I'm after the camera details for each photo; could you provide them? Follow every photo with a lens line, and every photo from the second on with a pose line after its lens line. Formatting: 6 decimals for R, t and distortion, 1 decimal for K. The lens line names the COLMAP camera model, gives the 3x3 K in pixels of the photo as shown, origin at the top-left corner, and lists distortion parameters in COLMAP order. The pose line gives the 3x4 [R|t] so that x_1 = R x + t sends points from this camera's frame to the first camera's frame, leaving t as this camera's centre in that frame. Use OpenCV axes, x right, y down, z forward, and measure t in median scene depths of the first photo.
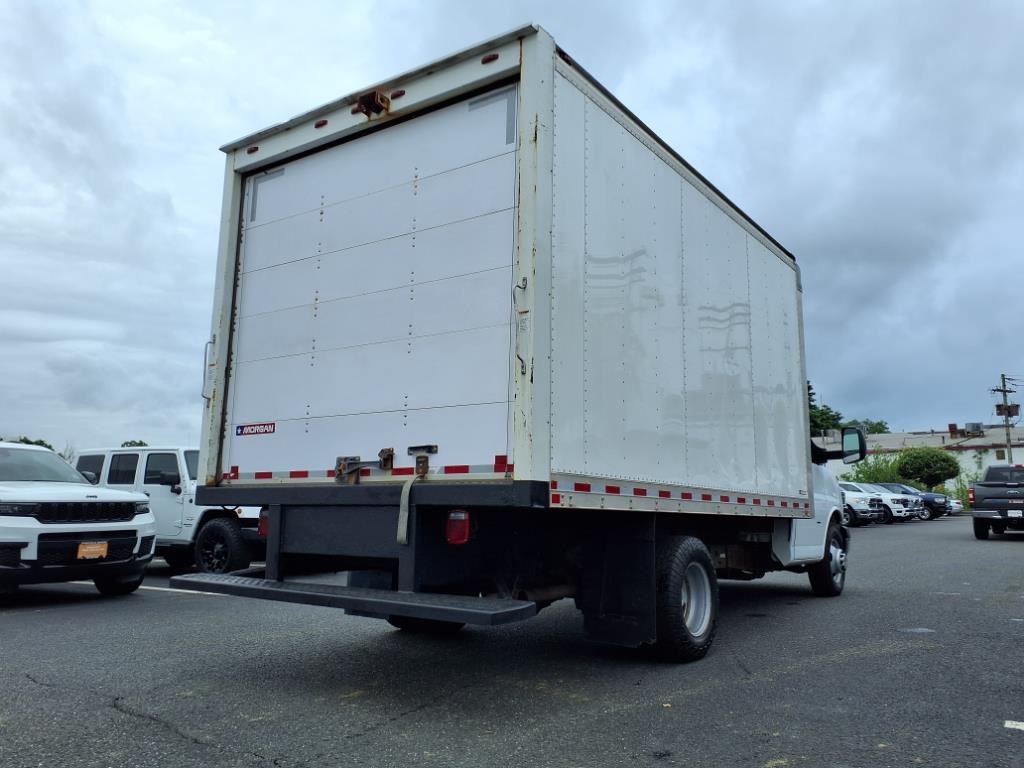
lens RADIAL K [[824.4, 0, 512.0], [0, 824.4, 384.0], [0, 0, 1]] dist [0.064648, -0.003743]
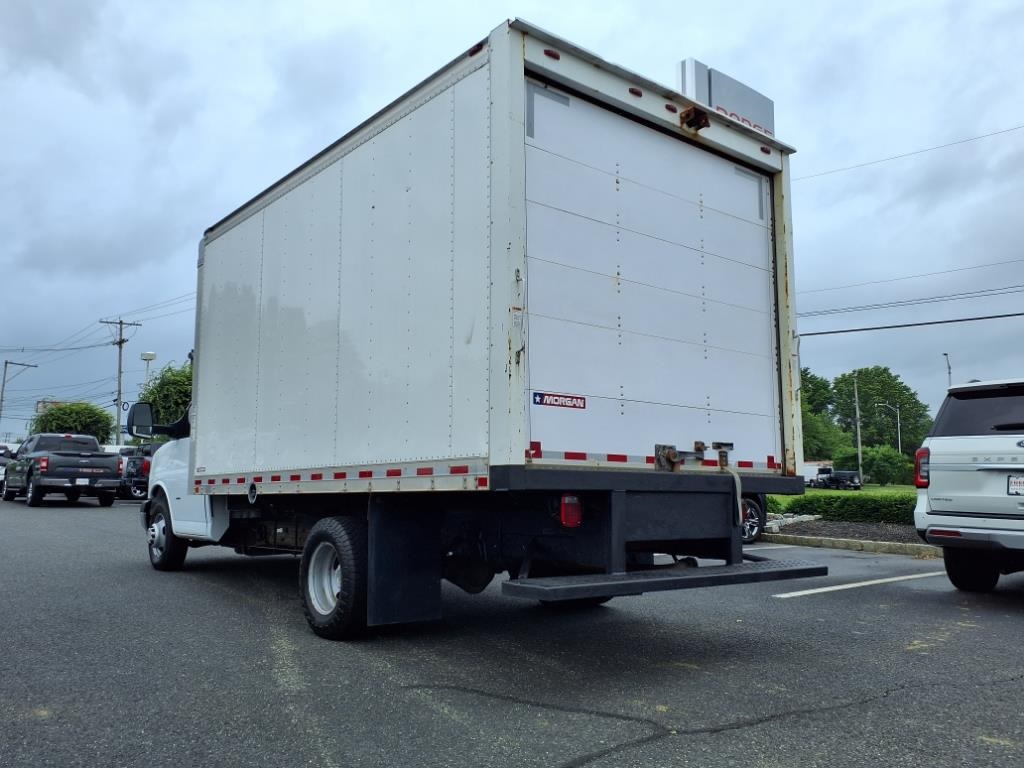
lens RADIAL K [[823.1, 0, 515.7], [0, 823.1, 387.4], [0, 0, 1]] dist [0.143333, -0.257292]
pose [[0.258693, 0.110872, 0.959576, -1.237793], [-0.155700, 0.985187, -0.071856, 0.119116], [-0.953329, -0.130818, 0.272124, 0.893905]]
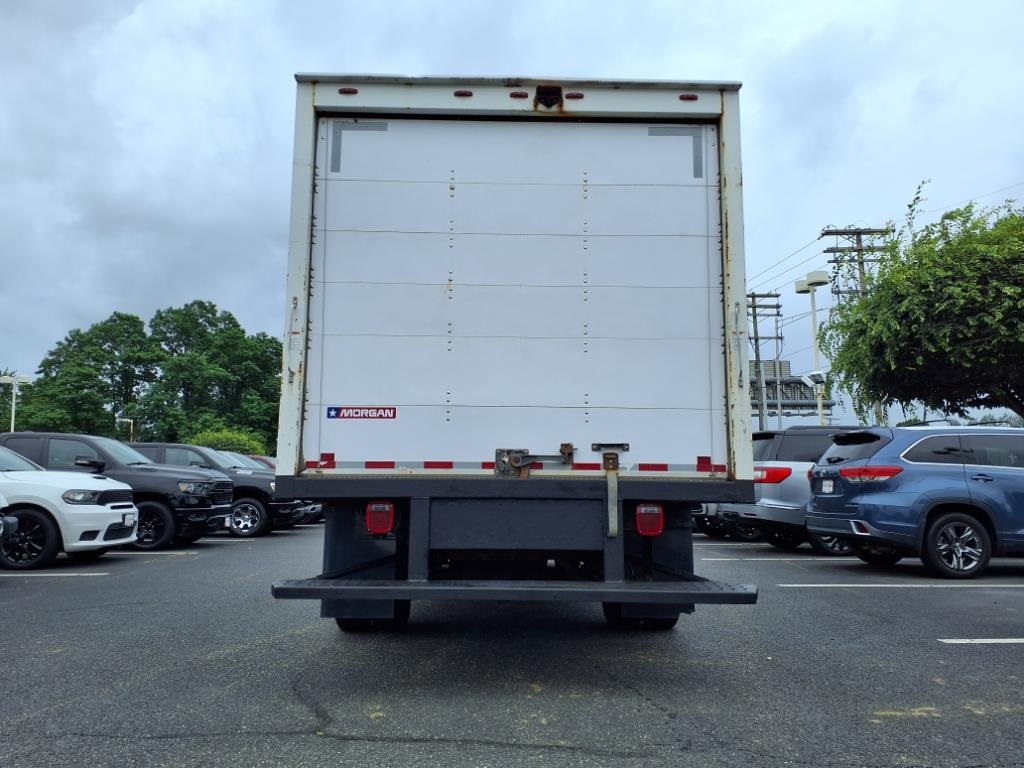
lens RADIAL K [[823.1, 0, 515.7], [0, 823.1, 387.4], [0, 0, 1]] dist [0.143333, -0.257292]
pose [[0.797050, 0.079691, 0.598632, -0.778483], [-0.091265, 0.995765, -0.011044, 0.024390], [-0.596977, -0.045832, 0.800948, 0.210934]]
